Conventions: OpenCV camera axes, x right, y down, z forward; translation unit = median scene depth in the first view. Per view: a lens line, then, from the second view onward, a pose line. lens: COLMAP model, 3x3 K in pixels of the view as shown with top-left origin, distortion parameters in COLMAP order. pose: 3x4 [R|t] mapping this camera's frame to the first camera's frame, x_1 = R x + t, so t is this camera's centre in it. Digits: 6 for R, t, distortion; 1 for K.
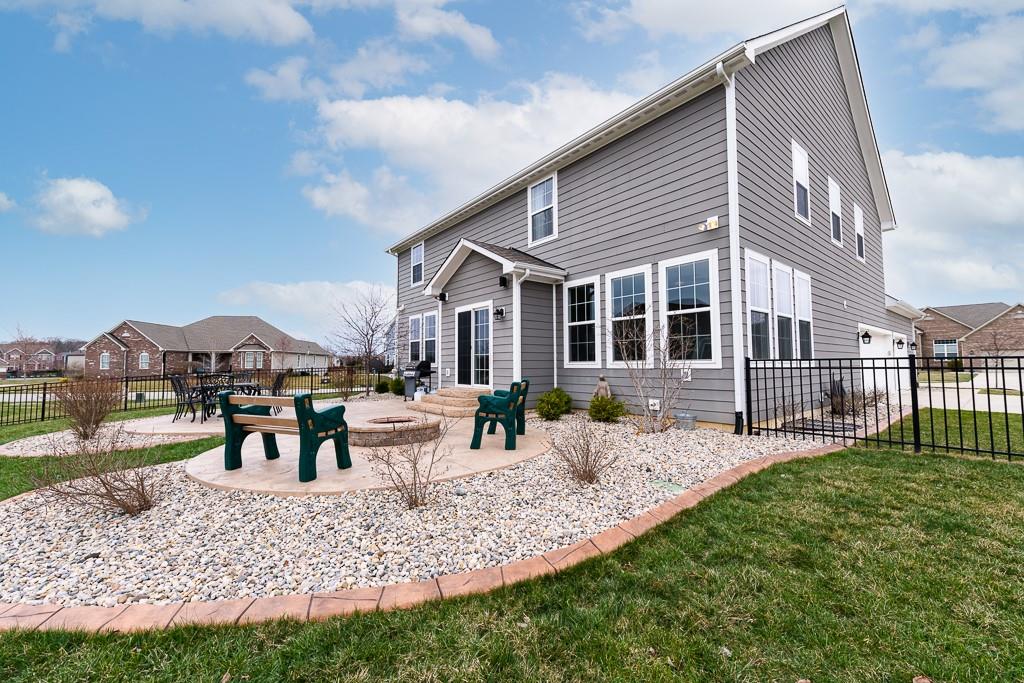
lens RADIAL K [[402.5, 0, 512.0], [0, 402.5, 341.5], [0, 0, 1]] dist [0.001855, 0.000284]
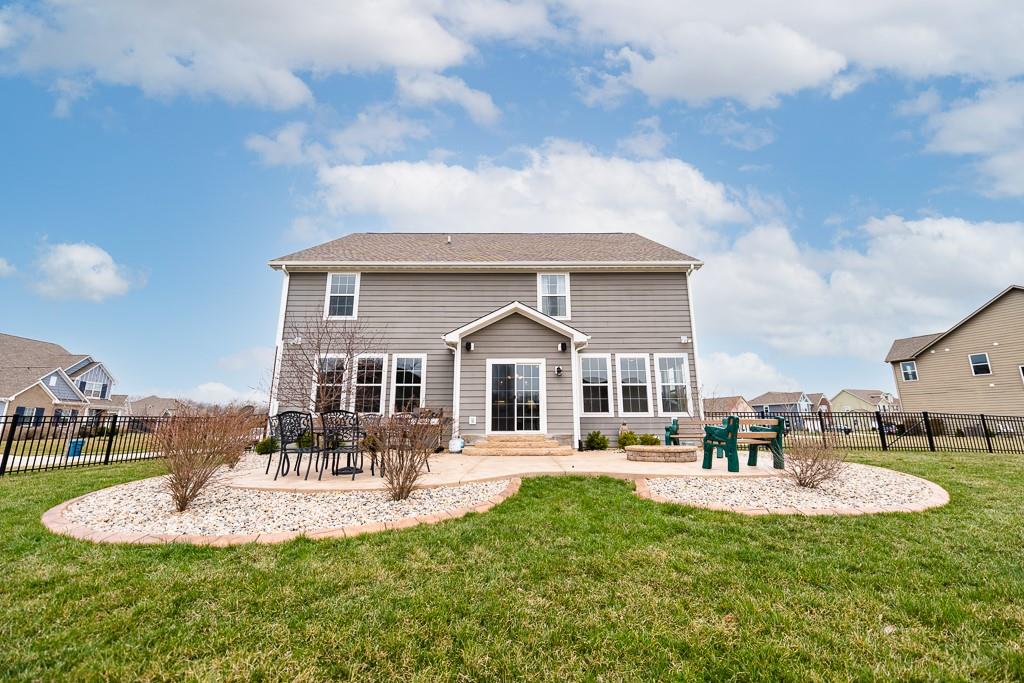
lens RADIAL K [[402.5, 0, 512.0], [0, 402.5, 341.5], [0, 0, 1]] dist [0.001855, 0.000284]
pose [[0.620147, 0.184356, 0.762516, -1.029368], [-0.039234, 0.978067, -0.204562, 0.097678], [-0.783504, 0.096942, 0.613778, 0.323432]]
